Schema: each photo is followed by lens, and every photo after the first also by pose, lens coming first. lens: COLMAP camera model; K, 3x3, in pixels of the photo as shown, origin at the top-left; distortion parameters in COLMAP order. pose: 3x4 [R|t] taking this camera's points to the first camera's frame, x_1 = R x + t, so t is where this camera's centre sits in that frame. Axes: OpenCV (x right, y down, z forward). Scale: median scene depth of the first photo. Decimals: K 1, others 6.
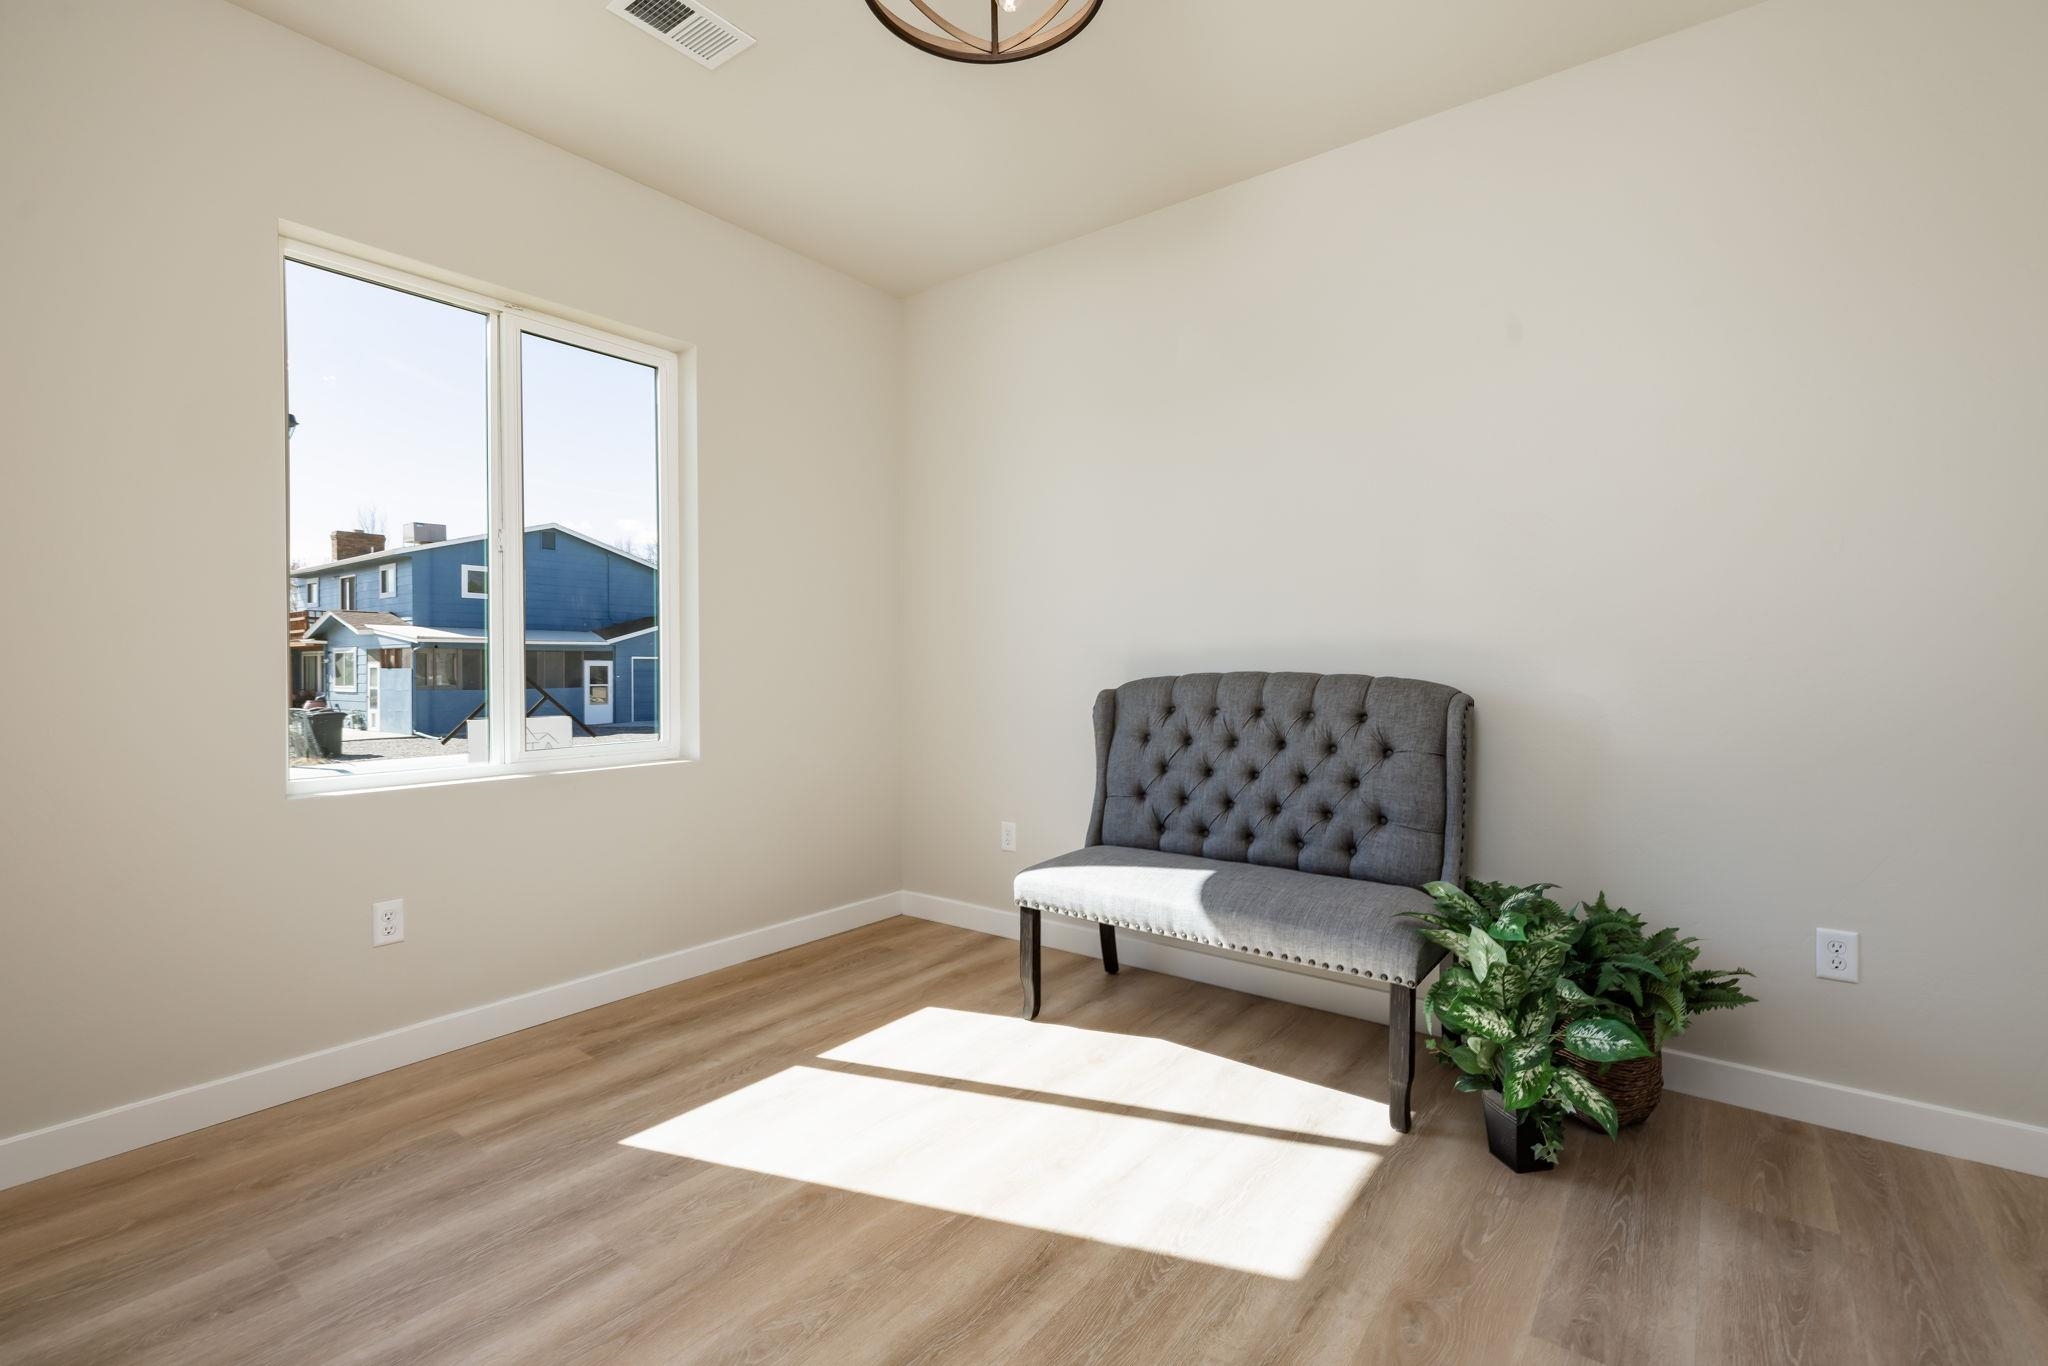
lens RADIAL K [[911.1, 0, 1028.3], [0, 911.1, 670.5], [0, 0, 1]] dist [0.001084, 0.000243]
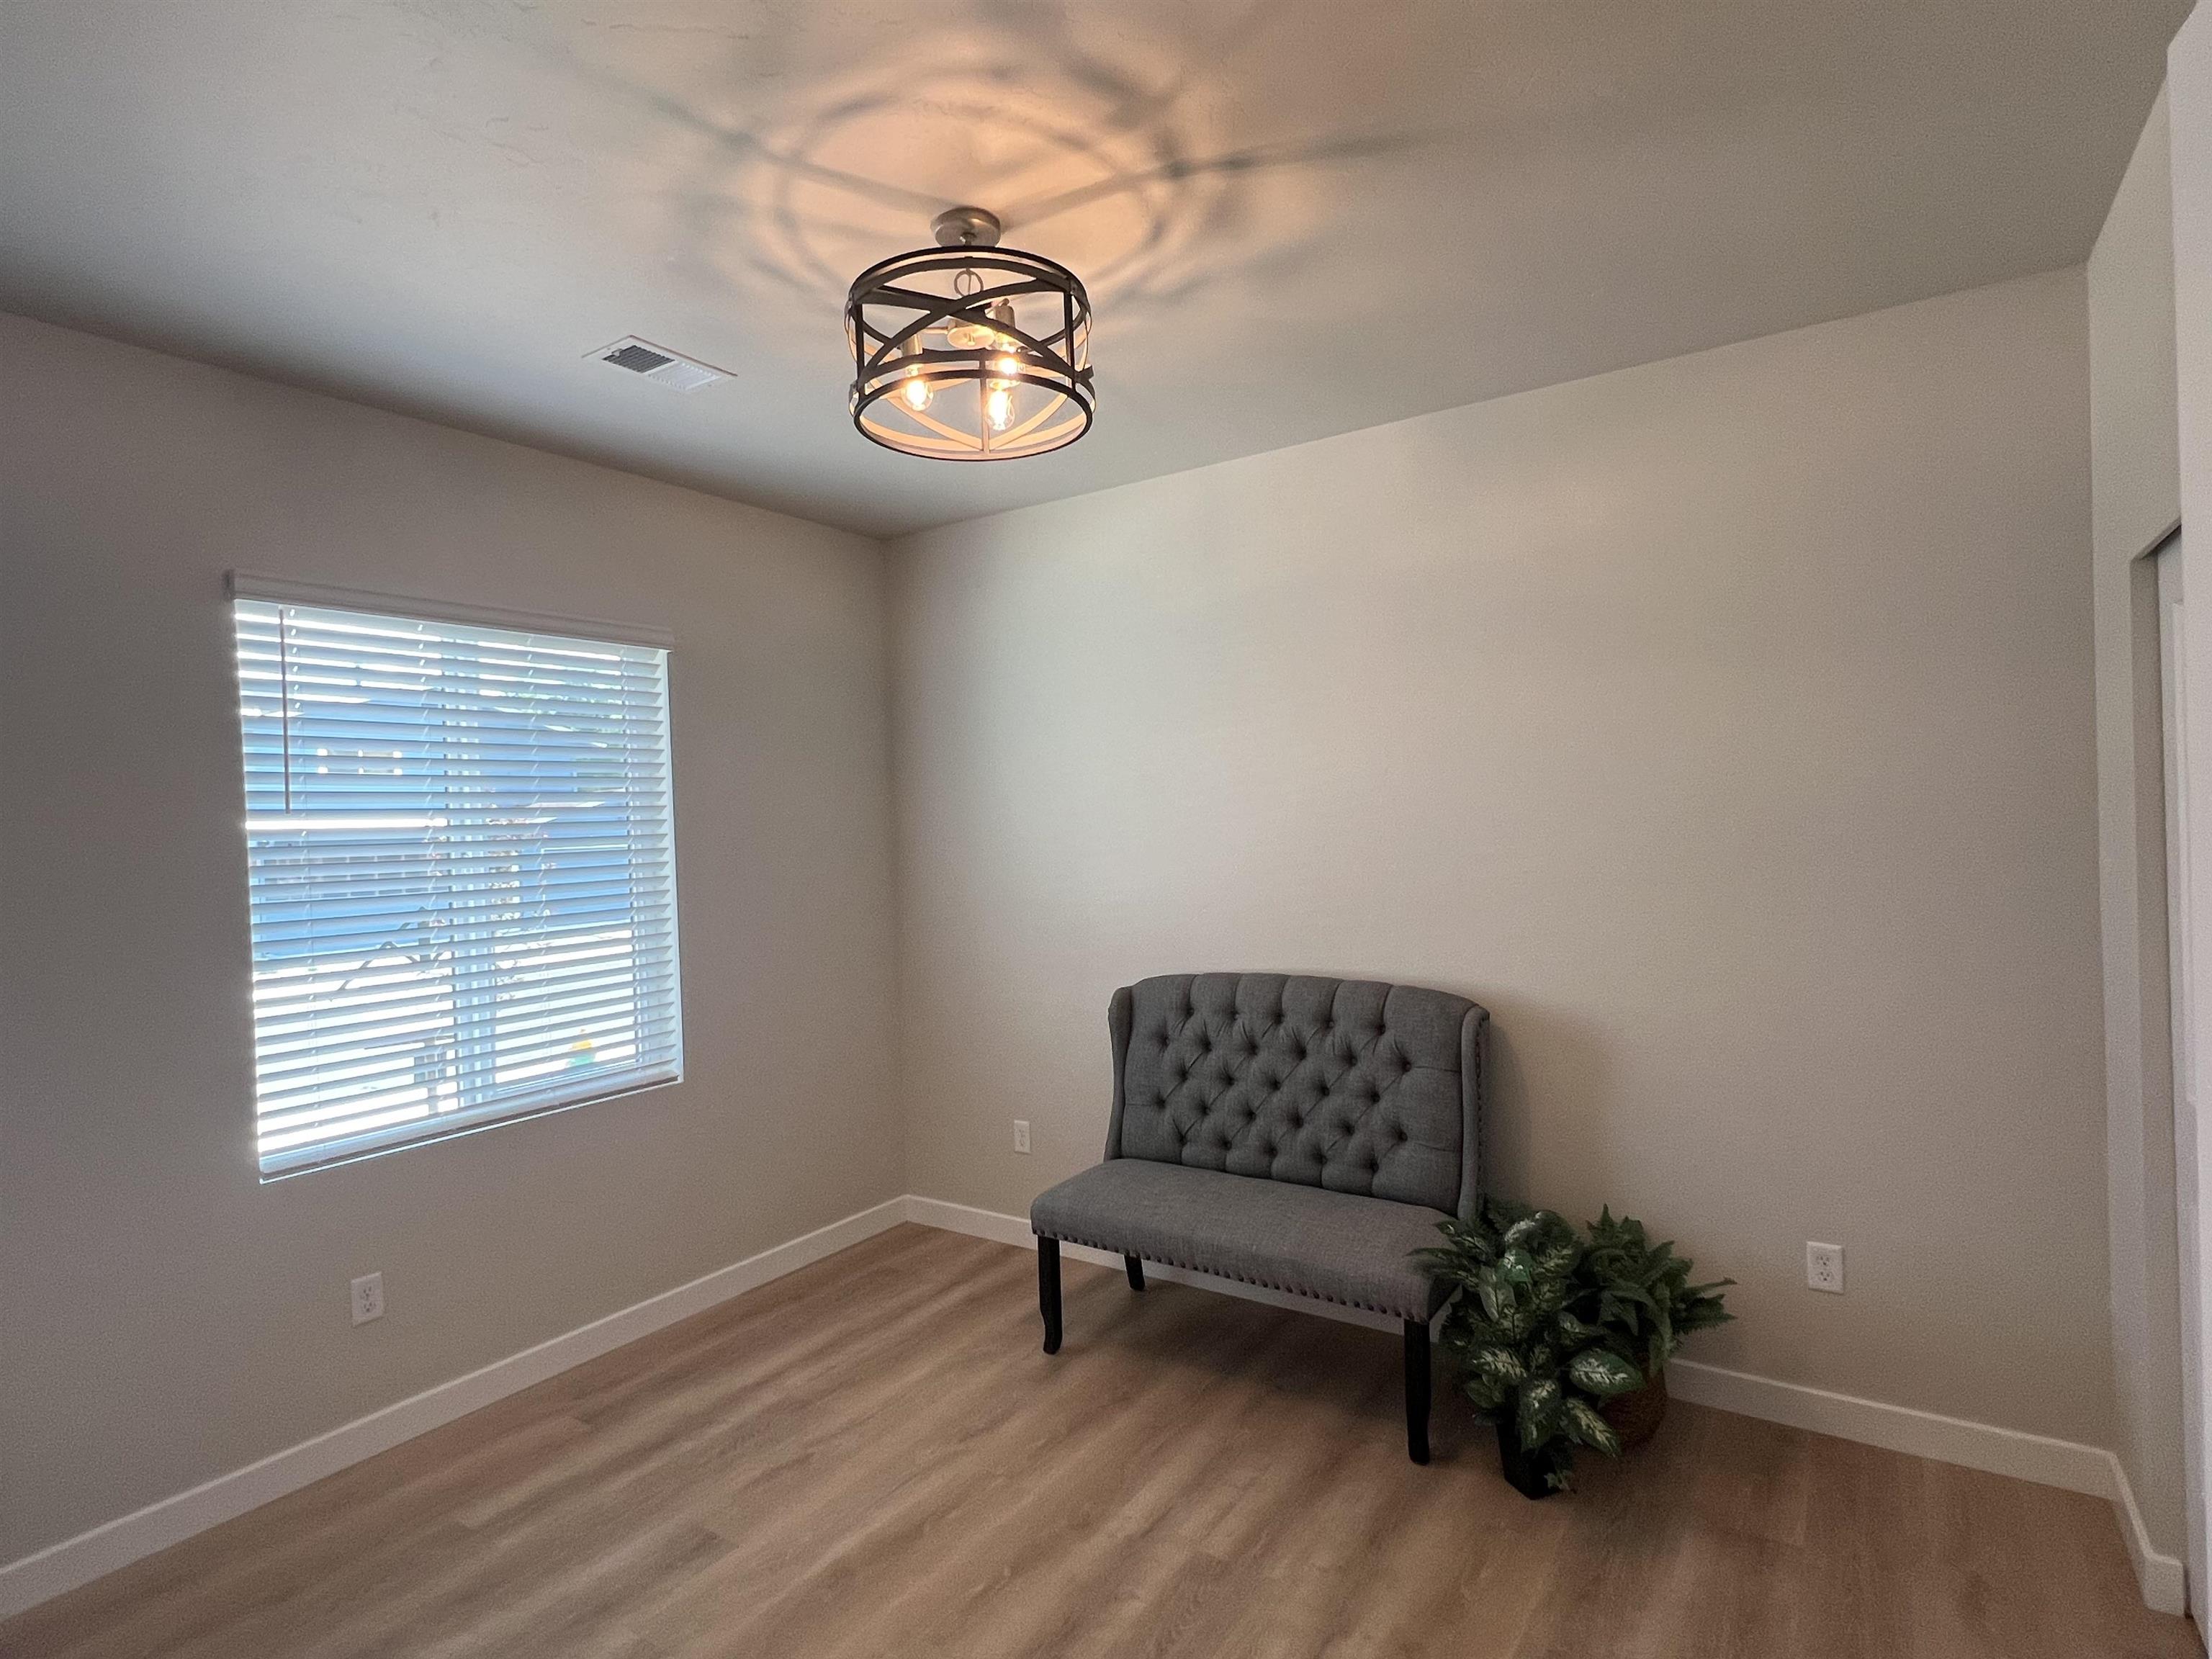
lens RADIAL K [[1127.6, 0, 1095.5], [0, 1127.6, 835.0], [0, 0, 1]] dist [-0.001465, -0.000524]
pose [[0.998089, -0.036507, 0.049852, 0.009451], [0.036418, 0.999333, 0.002677, -0.173750], [-0.049917, -0.000856, 0.998753, -0.194526]]
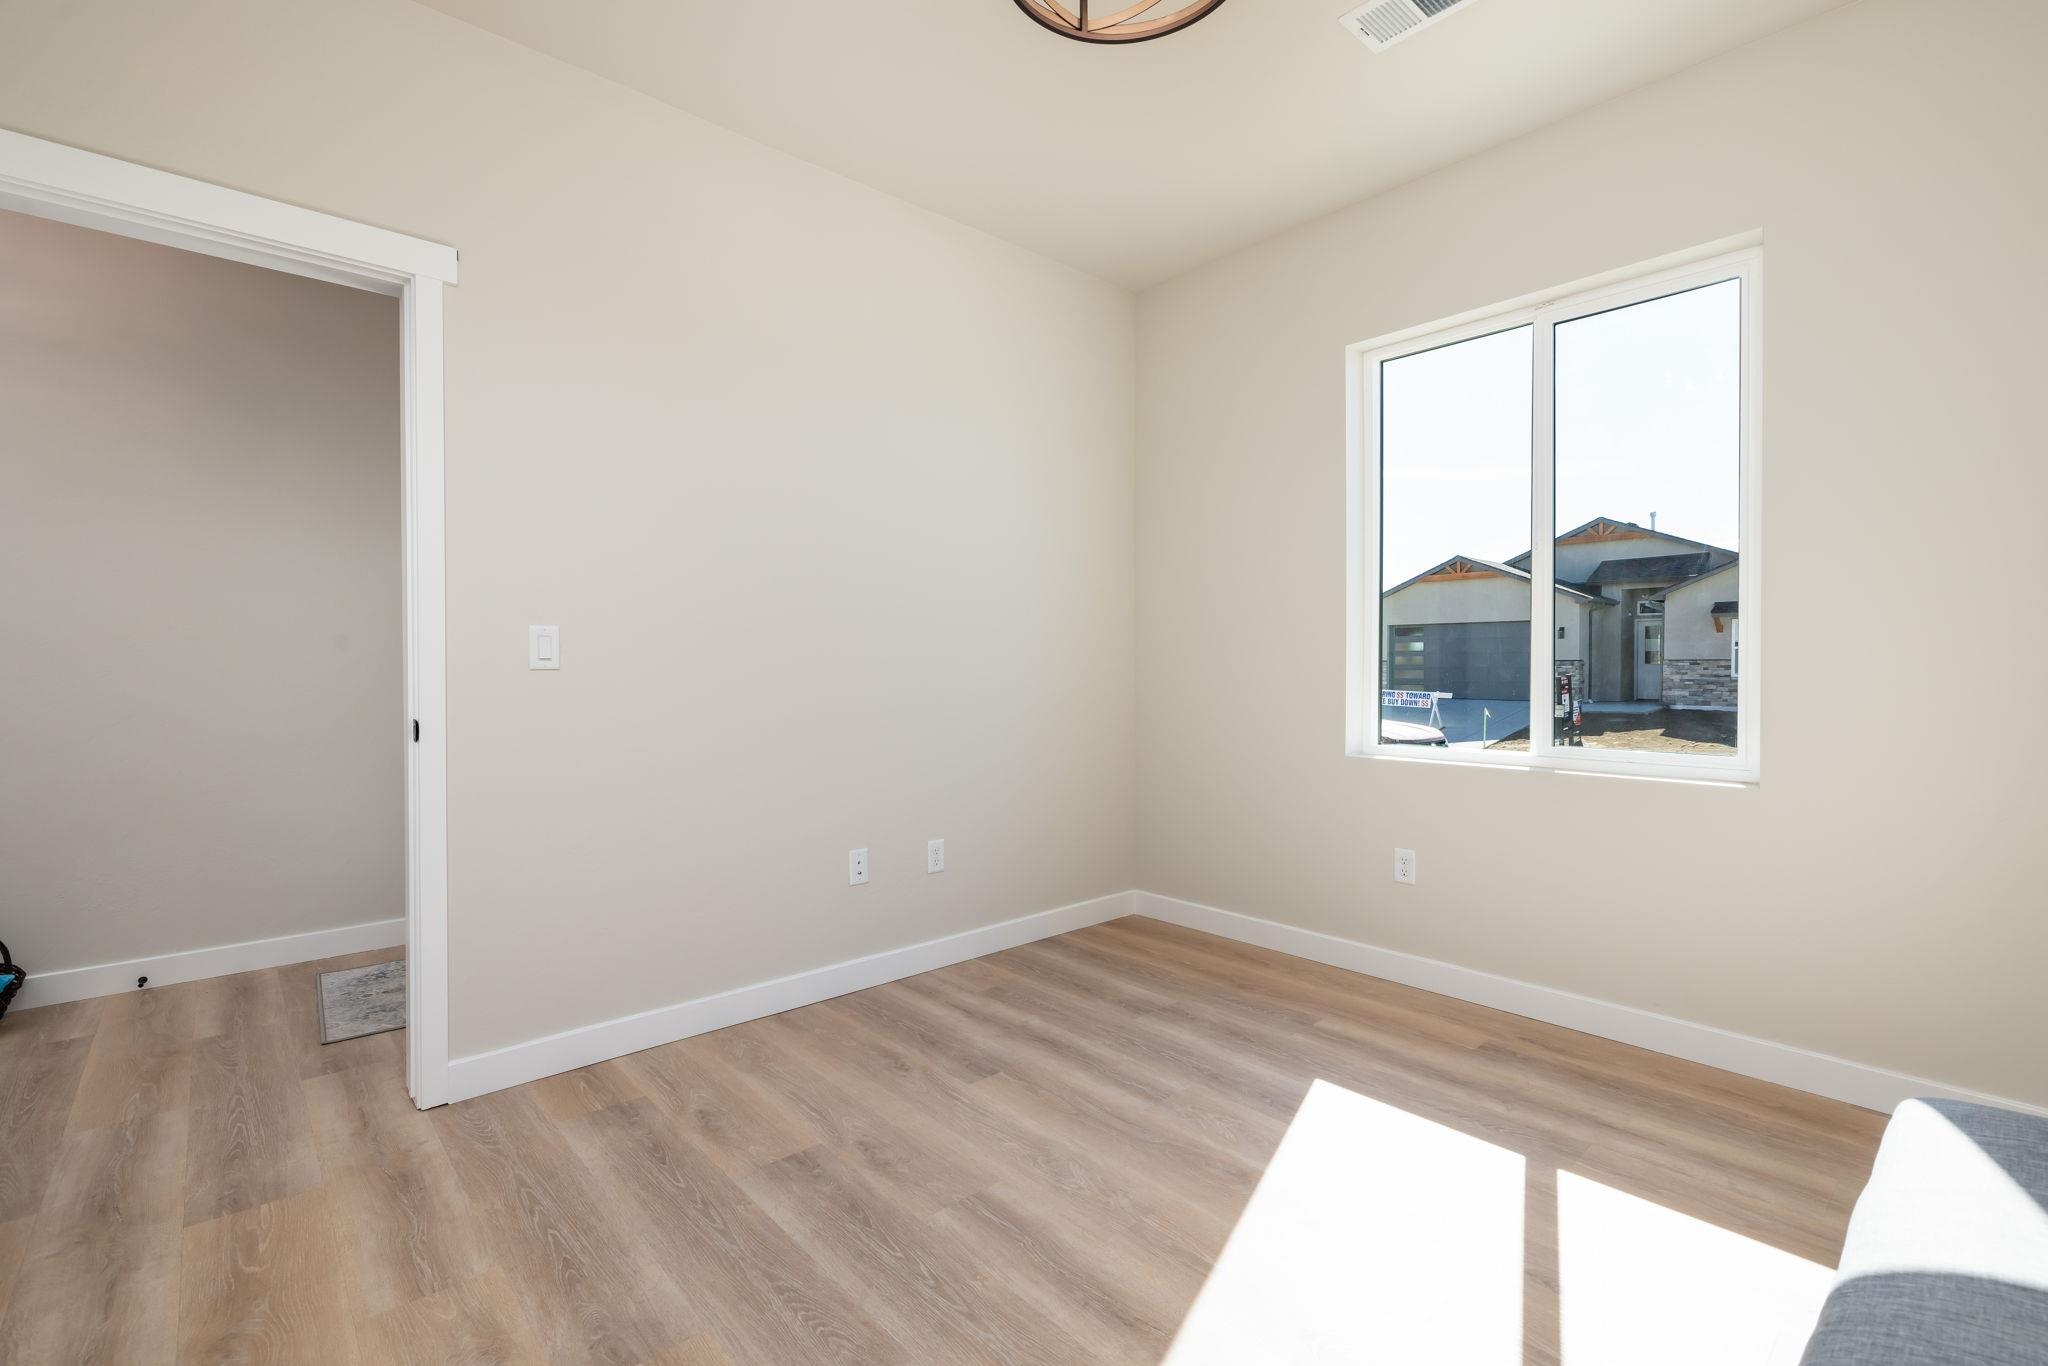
lens RADIAL K [[901.7, 0, 1024.5], [0, 901.7, 676.1], [0, 0, 1]] dist [-0.002120, -0.000381]
pose [[-0.187037, 0.015995, -0.982223, 0.592947], [-0.003074, 0.999853, 0.016868, -0.005791], [0.982348, 0.006175, -0.186961, 0.693709]]
